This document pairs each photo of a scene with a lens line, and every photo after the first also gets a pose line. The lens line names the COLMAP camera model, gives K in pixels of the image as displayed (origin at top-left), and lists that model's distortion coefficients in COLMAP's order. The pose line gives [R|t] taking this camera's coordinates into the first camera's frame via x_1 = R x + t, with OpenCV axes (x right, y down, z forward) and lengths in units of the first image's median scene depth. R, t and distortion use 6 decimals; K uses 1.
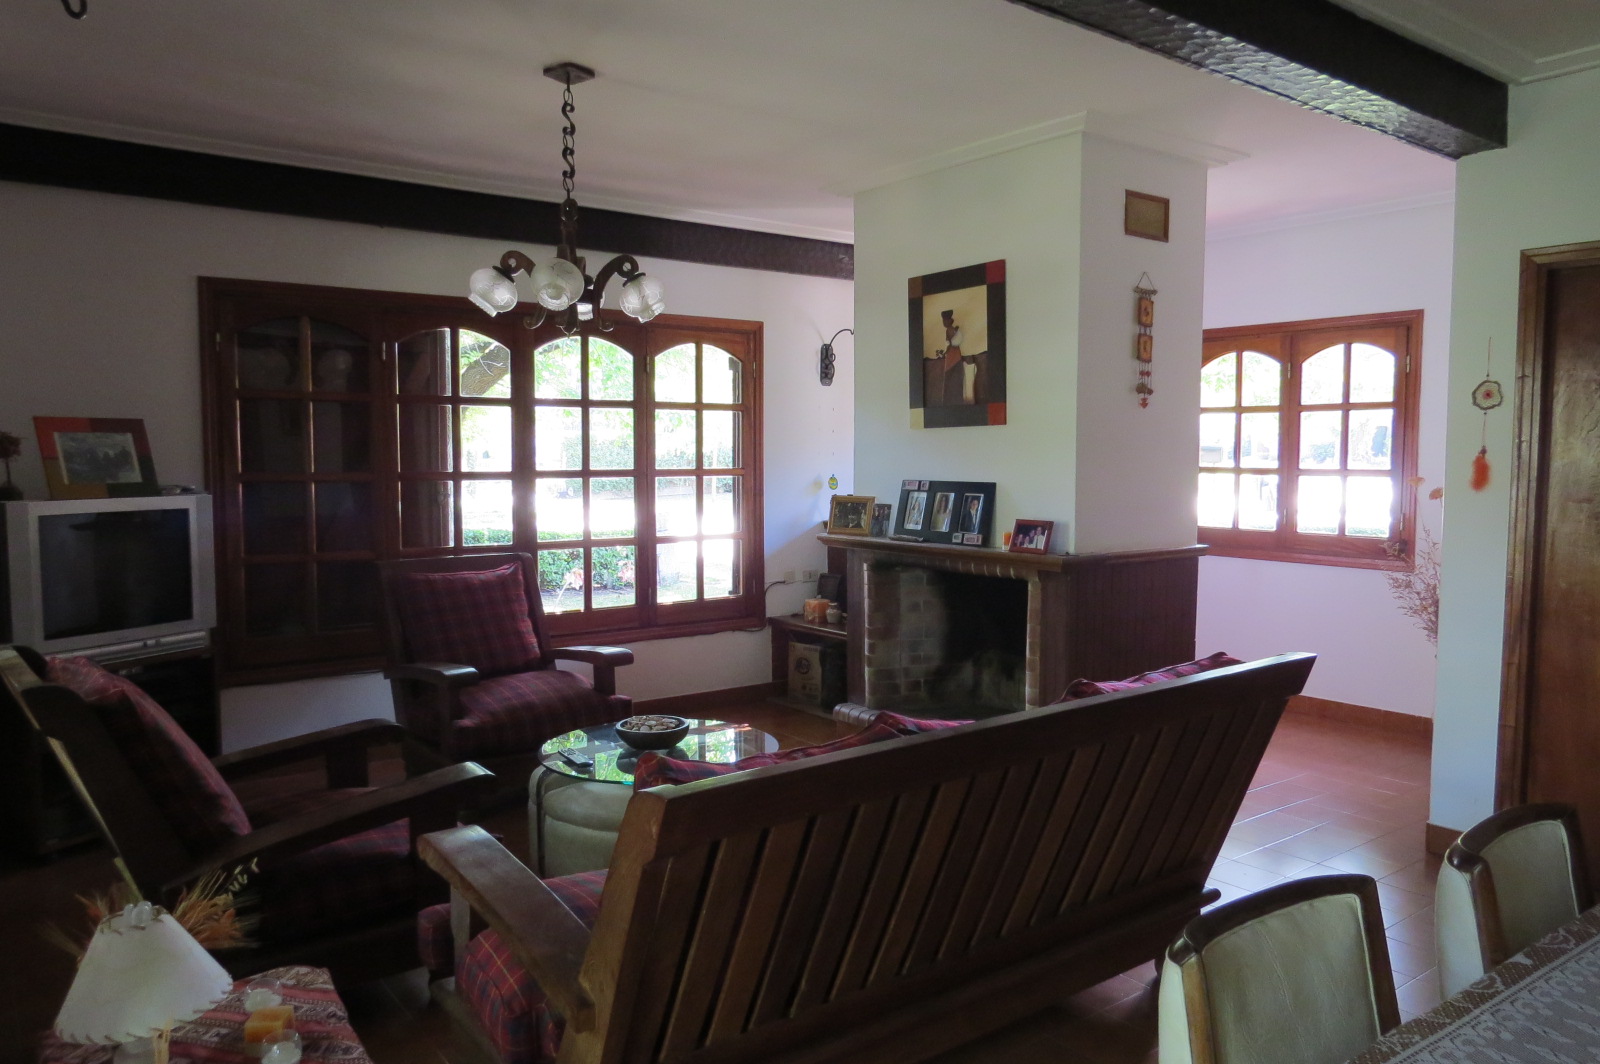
lens RADIAL K [[1138.0, 0, 799.7], [0, 1138.0, 531.5], [0, 0, 1]] dist [-0.014399, -0.002259]
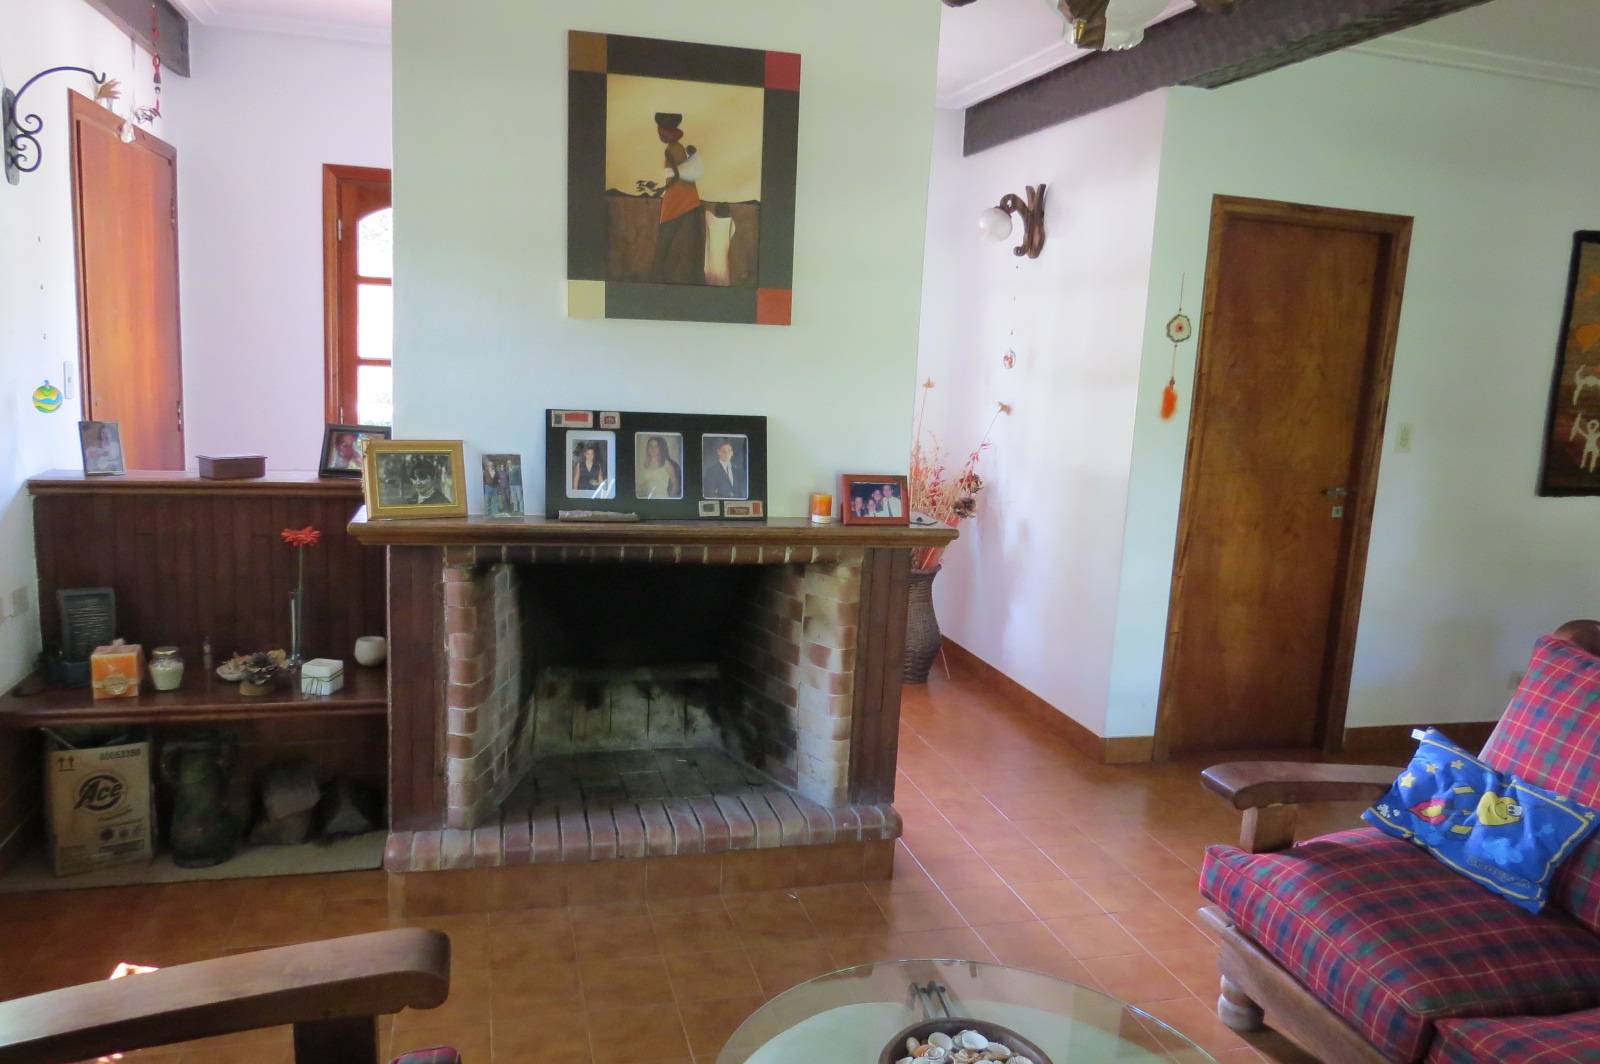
lens RADIAL K [[1138.0, 0, 802.3], [0, 1138.0, 532.9], [0, 0, 1]] dist [-0.014399, -0.002259]
pose [[0.364515, -0.131827, 0.921819, -0.401198], [0.014059, 0.990595, 0.136104, -0.063048], [-0.931091, -0.036652, 0.362940, 0.729322]]
